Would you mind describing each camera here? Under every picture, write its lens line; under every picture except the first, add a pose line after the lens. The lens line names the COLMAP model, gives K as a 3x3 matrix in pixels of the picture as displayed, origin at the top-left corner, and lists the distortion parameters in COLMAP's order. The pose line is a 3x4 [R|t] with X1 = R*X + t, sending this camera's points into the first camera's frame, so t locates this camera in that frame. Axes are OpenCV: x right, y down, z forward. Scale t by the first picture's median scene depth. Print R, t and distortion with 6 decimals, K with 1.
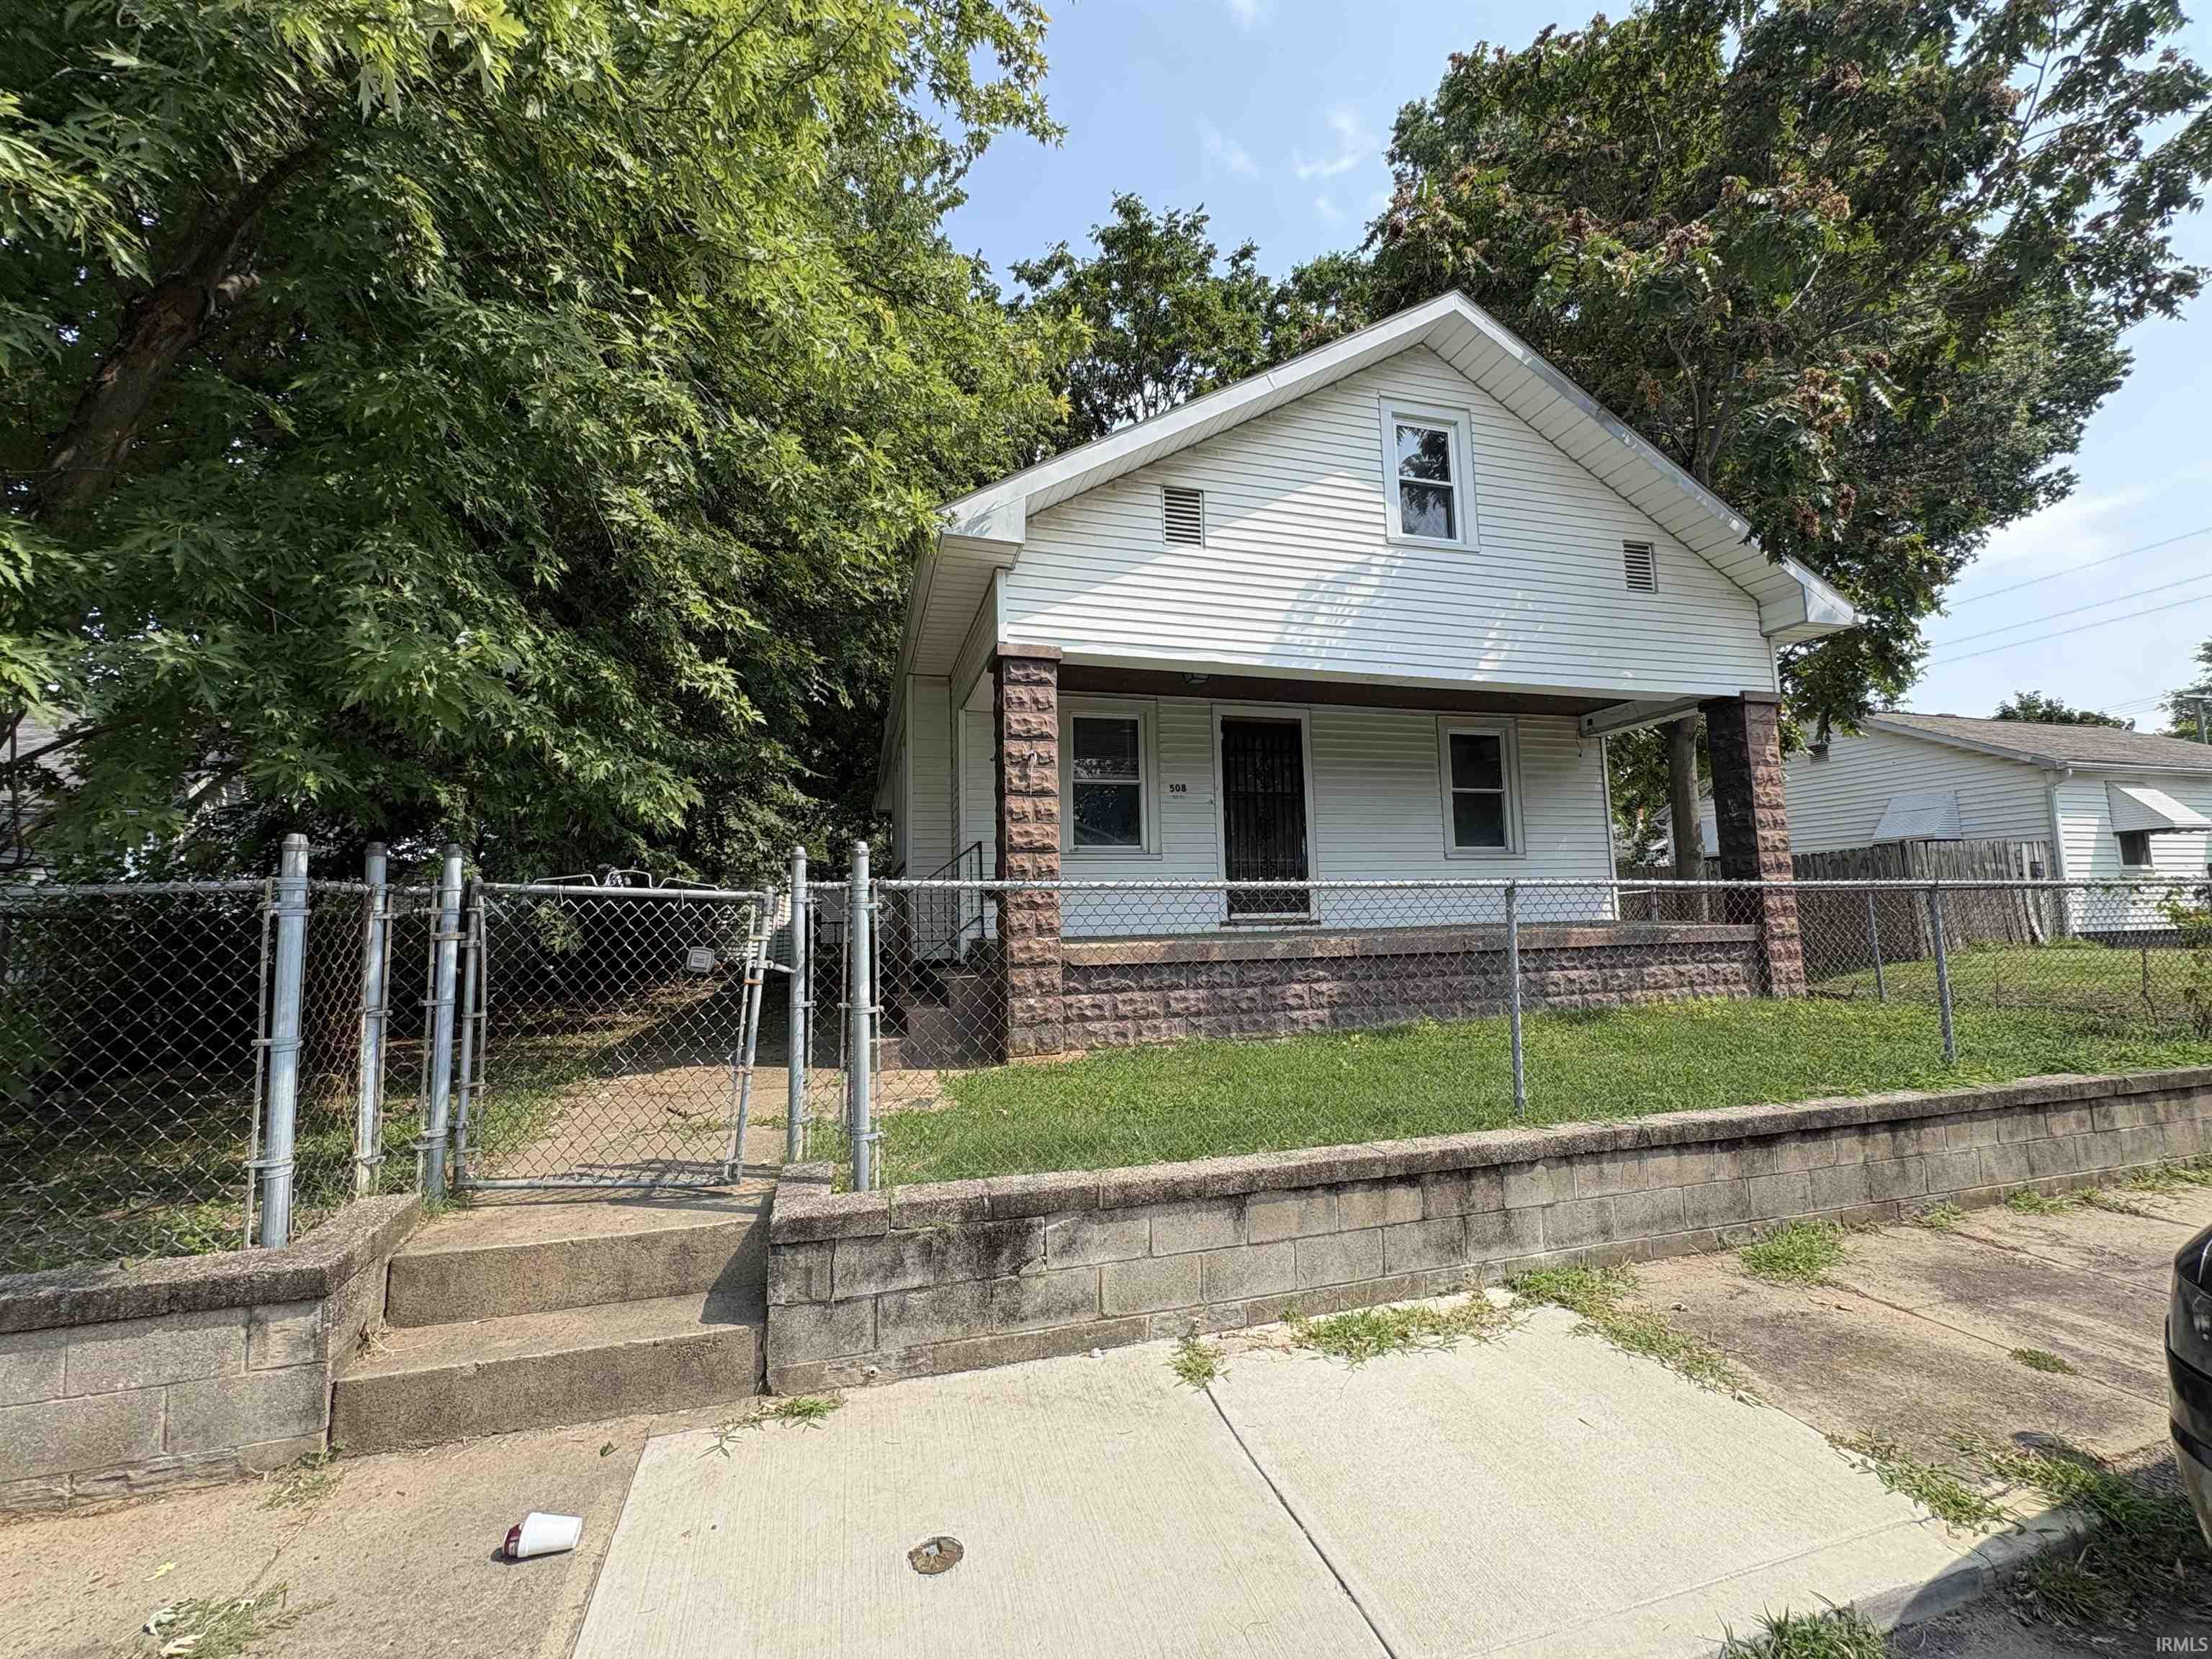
lens RADIAL K [[881.2, 0, 1107.9], [0, 881.2, 834.7], [0, 0, 1]] dist [-0.000002, 0.000411]
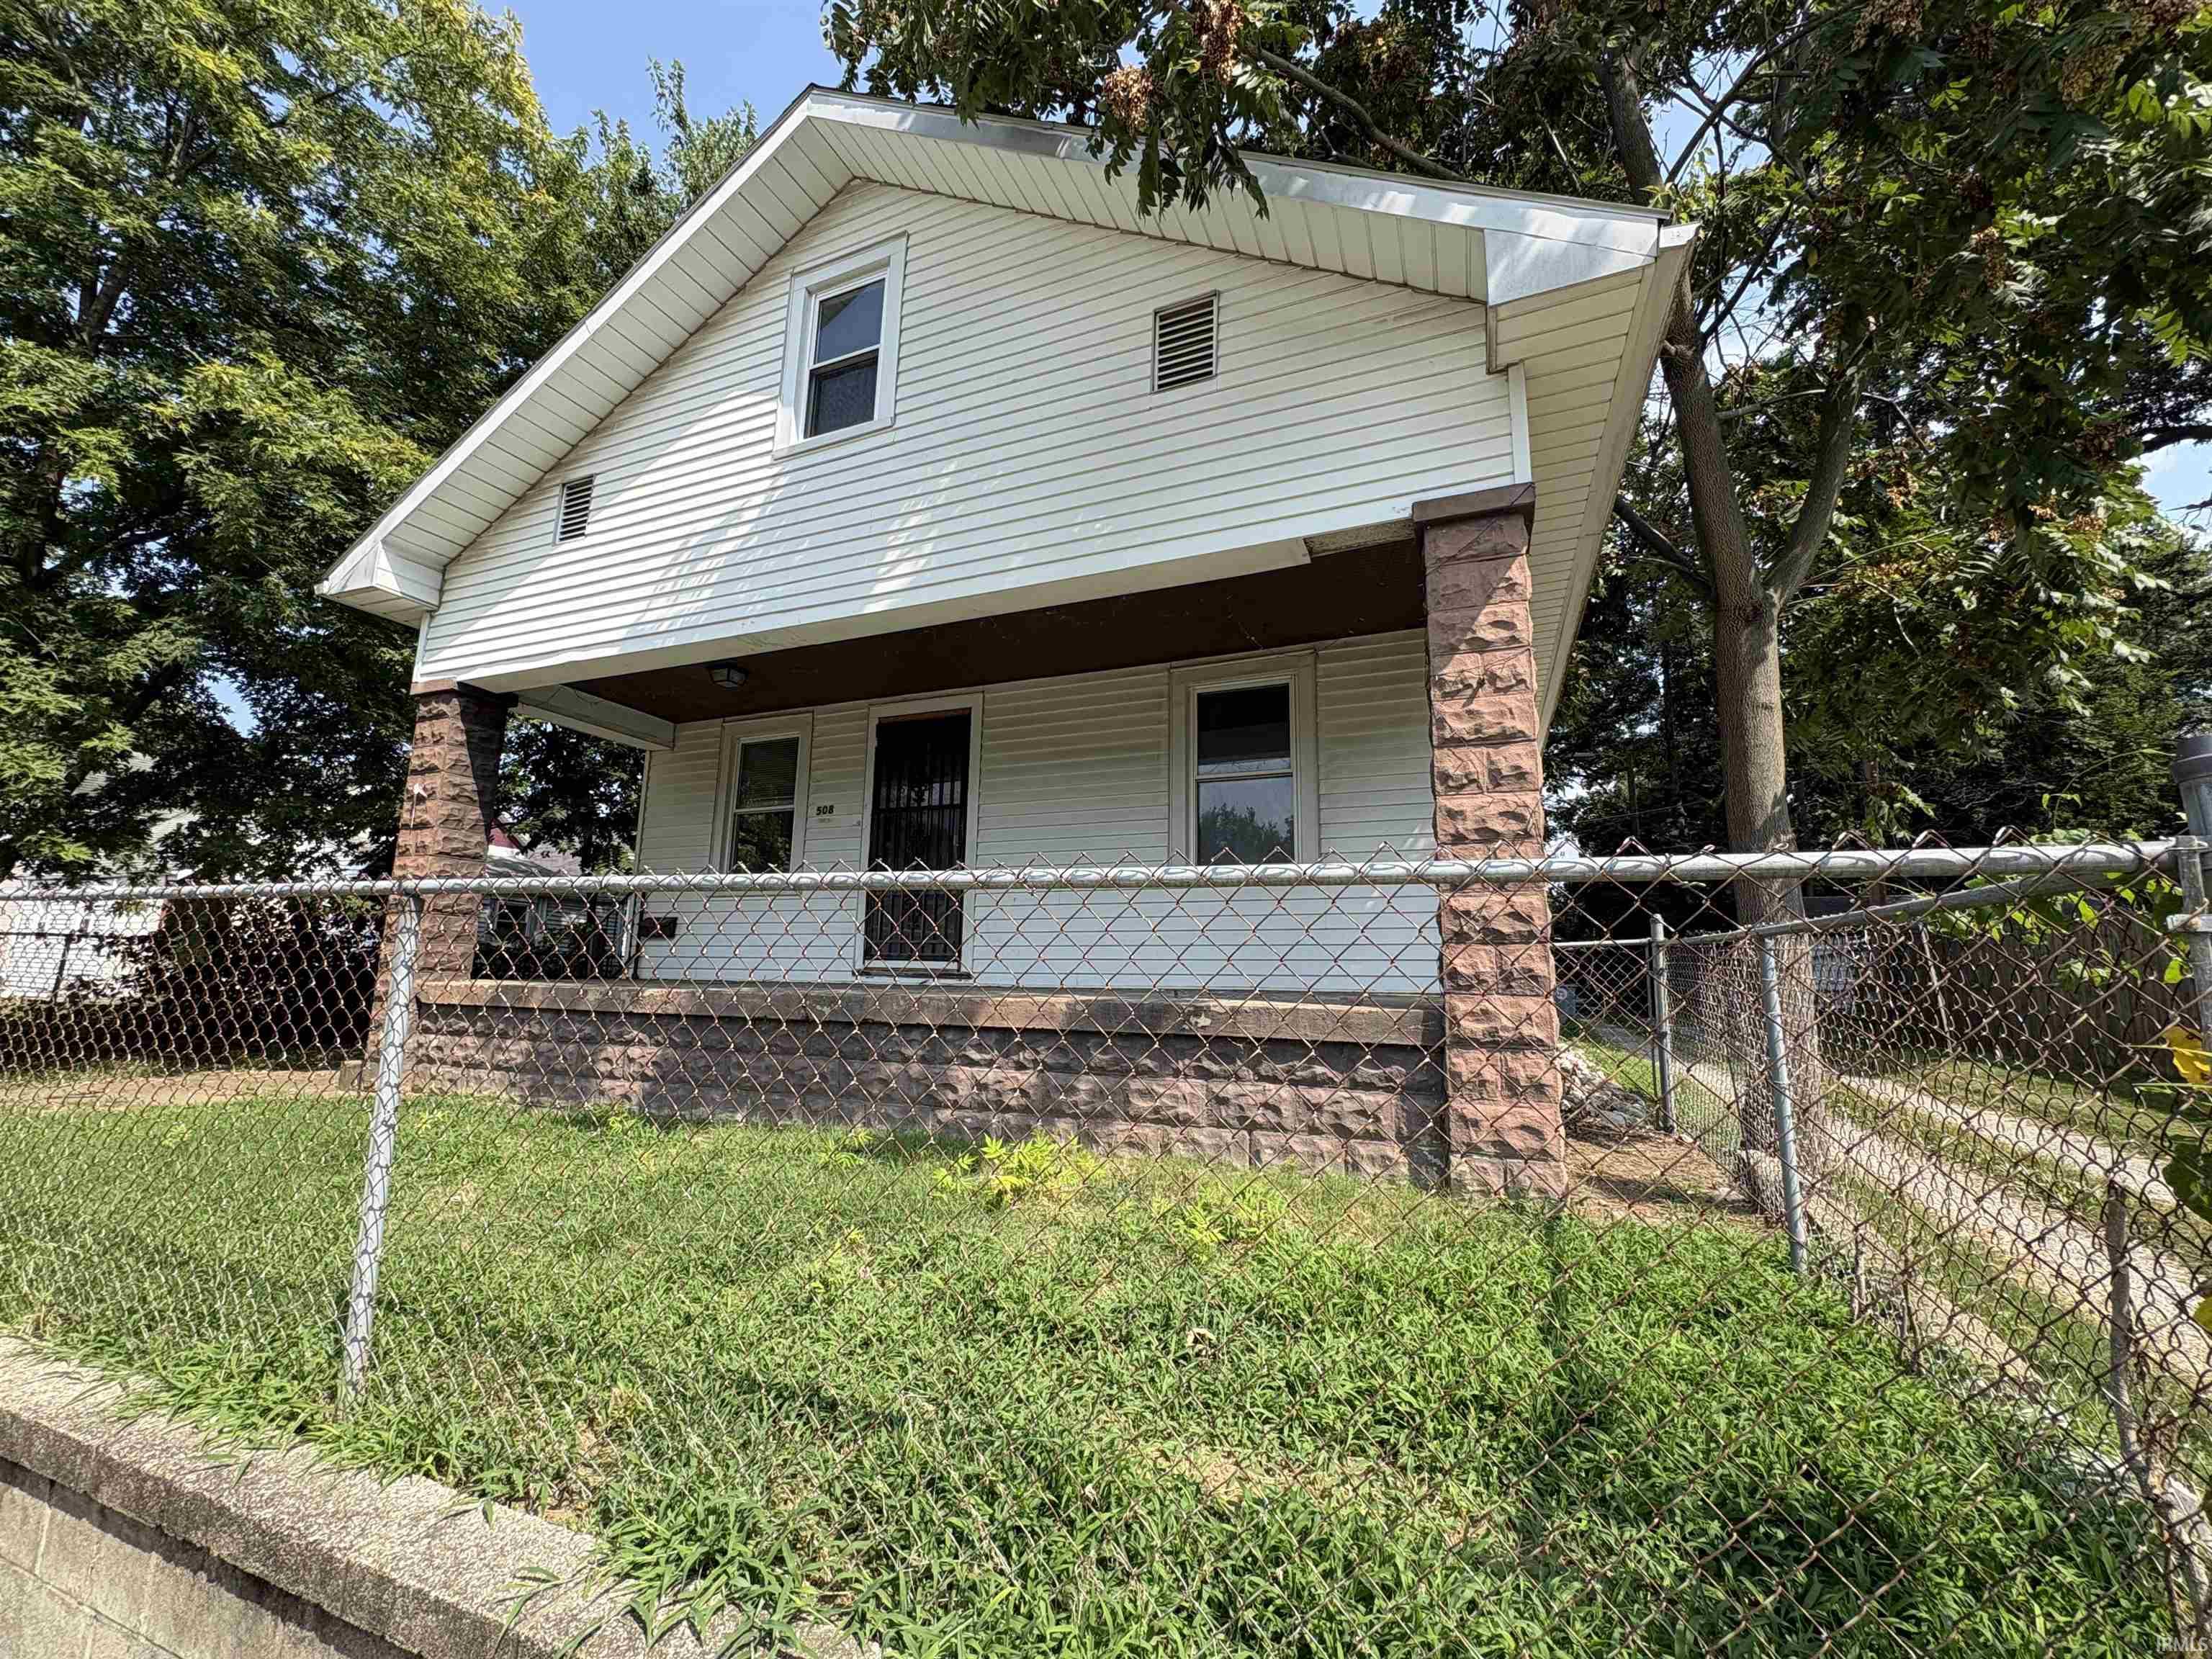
lens RADIAL K [[881.2, 0, 1104.1], [0, 881.2, 832.8], [0, 0, 1]] dist [-0.000002, 0.000411]
pose [[0.781567, -0.066250, -0.620294, 1.127897], [0.024457, 0.996834, -0.075650, 0.054478], [0.623342, 0.043955, 0.780713, 0.697486]]
